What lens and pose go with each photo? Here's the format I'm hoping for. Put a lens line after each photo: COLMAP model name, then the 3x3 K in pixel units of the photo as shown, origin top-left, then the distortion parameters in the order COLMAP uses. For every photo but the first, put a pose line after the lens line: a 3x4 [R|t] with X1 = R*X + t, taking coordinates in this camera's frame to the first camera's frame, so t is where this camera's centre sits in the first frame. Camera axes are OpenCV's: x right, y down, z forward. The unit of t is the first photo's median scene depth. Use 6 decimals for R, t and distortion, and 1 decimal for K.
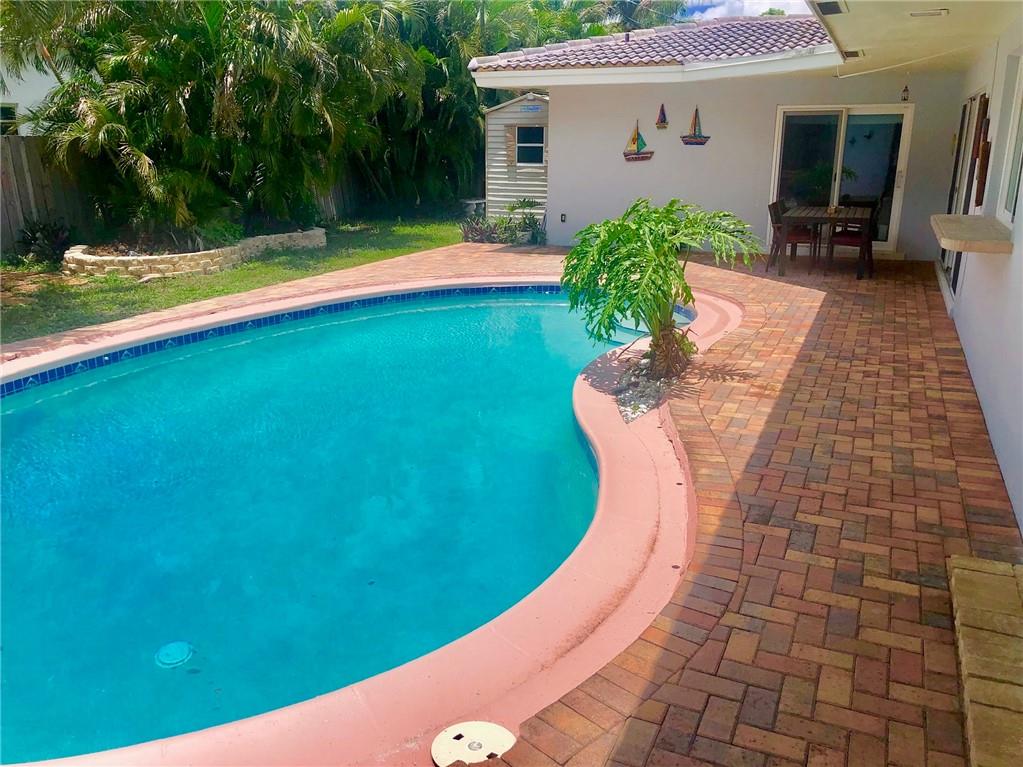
lens RADIAL K [[839.4, 0, 512.4], [0, 839.4, 383.6], [0, 0, 1]] dist [0.058950, -0.058021]
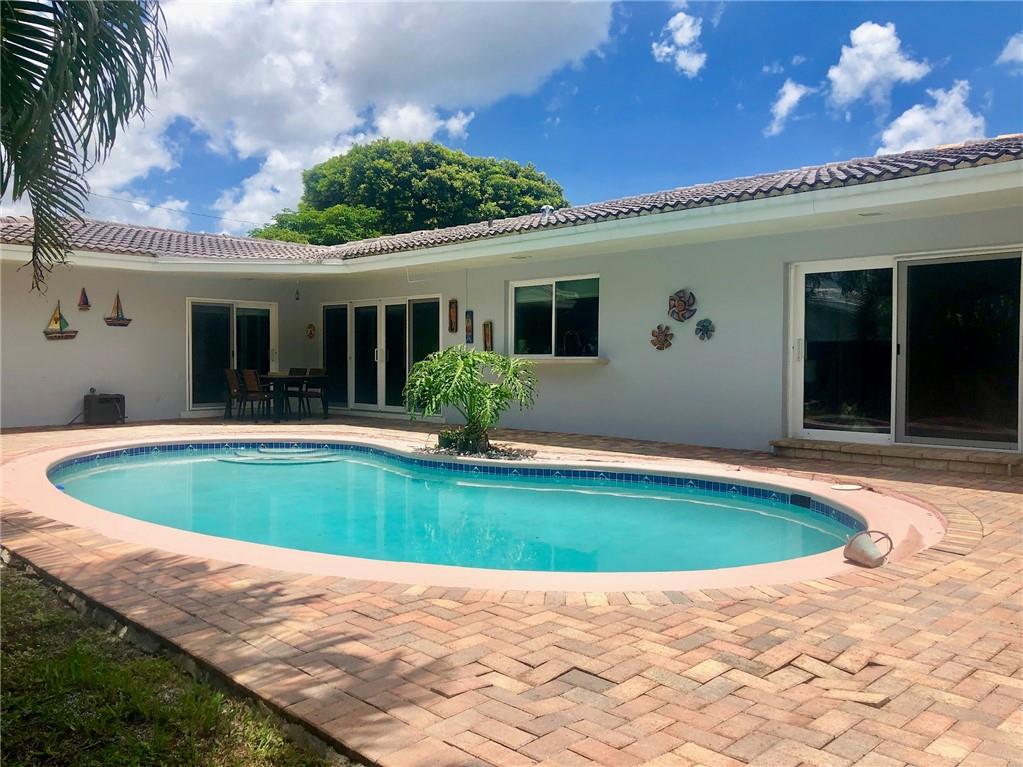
lens RADIAL K [[839.4, 0, 509.9], [0, 839.4, 382.2], [0, 0, 1]] dist [0.058950, -0.058021]
pose [[0.359167, -0.027293, 0.932874, -0.660934], [0.261309, 0.962533, -0.072447, 0.000278], [-0.895944, 0.269789, 0.352842, 0.185036]]
